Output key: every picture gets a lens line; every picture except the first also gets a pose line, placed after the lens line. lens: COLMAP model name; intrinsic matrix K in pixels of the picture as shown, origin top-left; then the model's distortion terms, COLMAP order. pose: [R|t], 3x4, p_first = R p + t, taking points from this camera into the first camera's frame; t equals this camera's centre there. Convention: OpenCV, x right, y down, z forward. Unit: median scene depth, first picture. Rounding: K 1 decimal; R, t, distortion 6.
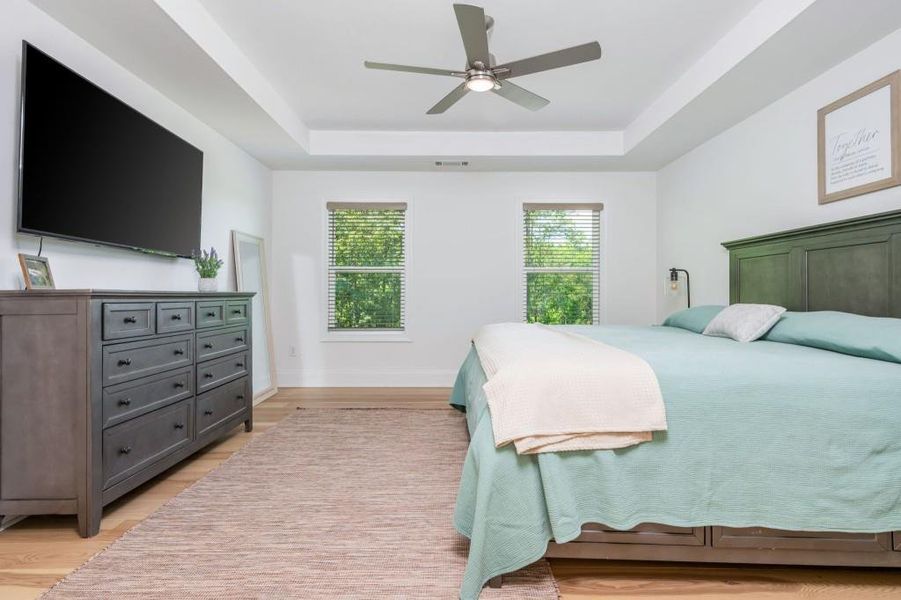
lens RADIAL K [[437.2, 0, 452.7], [0, 437.2, 292.3], [0, 0, 1]] dist [0.002421, -0.000622]
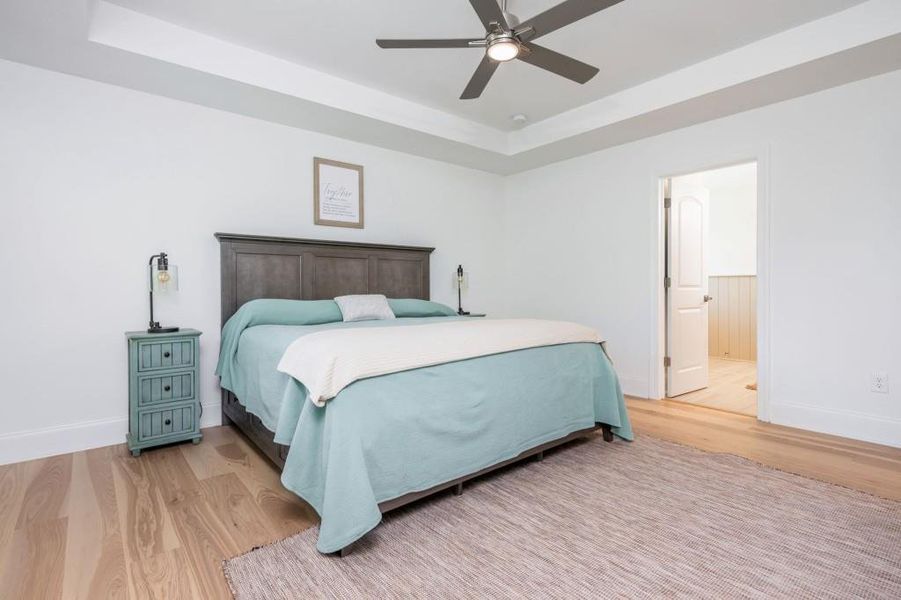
lens RADIAL K [[437.2, 0, 452.7], [0, 437.2, 292.3], [0, 0, 1]] dist [0.002421, -0.000622]
pose [[-0.639063, -0.006090, 0.769130, -0.527611], [0.002363, 0.999948, 0.009880, 0.005076], [-0.769150, 0.008132, -0.639016, 1.555118]]
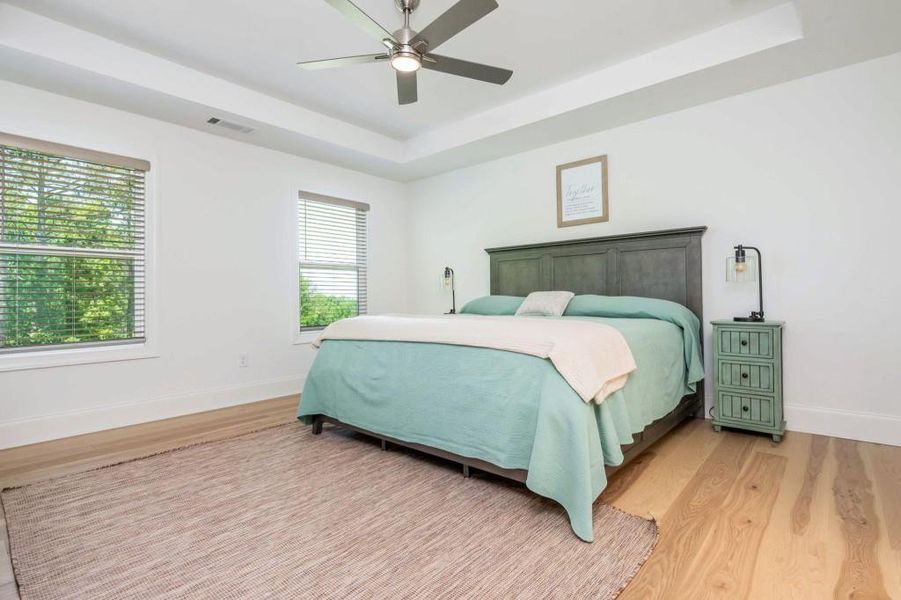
lens RADIAL K [[442.3, 0, 454.2], [0, 442.3, 297.1], [0, 0, 1]] dist [-0.012893, -0.000618]
pose [[0.643747, -0.007726, 0.765199, -0.578833], [0.013727, 0.999905, -0.001452, 0.040158], [-0.765115, 0.011438, 0.643792, 0.285202]]
